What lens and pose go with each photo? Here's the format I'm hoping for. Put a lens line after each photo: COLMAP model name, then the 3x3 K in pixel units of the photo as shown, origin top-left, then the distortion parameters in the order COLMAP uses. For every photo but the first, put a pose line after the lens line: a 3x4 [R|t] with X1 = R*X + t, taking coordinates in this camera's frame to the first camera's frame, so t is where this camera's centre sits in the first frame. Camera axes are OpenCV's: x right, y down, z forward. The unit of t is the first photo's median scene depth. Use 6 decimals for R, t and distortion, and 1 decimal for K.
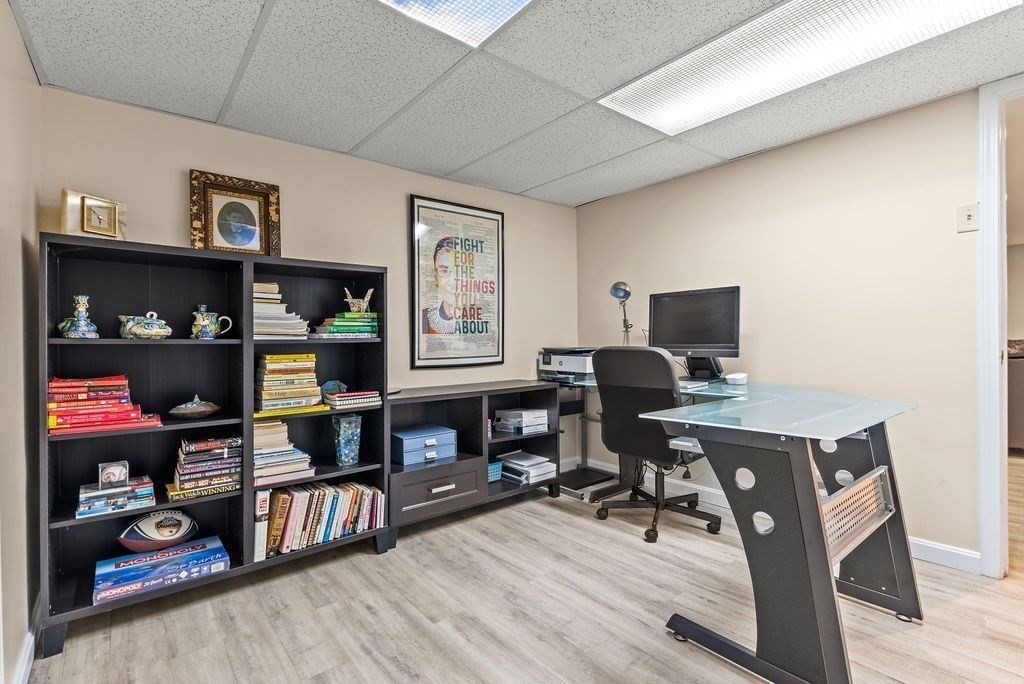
lens RADIAL K [[466.5, 0, 508.6], [0, 466.5, 336.8], [0, 0, 1]] dist [0.002513, -0.003267]
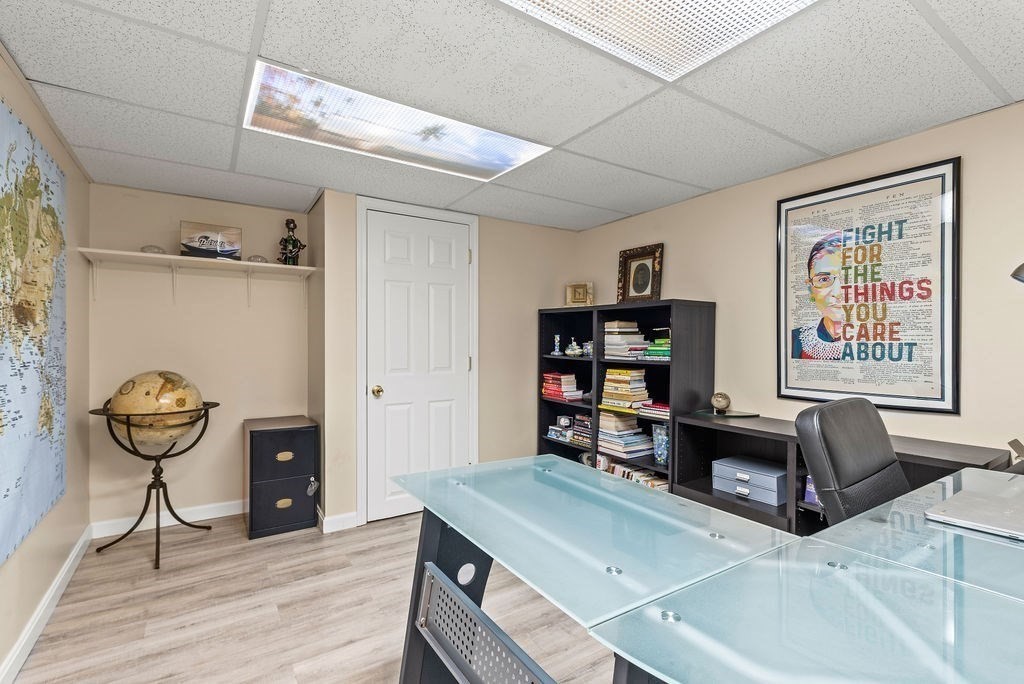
lens RADIAL K [[466.5, 0, 508.6], [0, 466.5, 343.3], [0, 0, 1]] dist [0.002513, -0.003267]
pose [[-0.094540, 0.013998, -0.995423, 0.681741], [0.000673, 0.999902, 0.013997, -0.044346], [0.995521, 0.000653, -0.094541, 0.537808]]
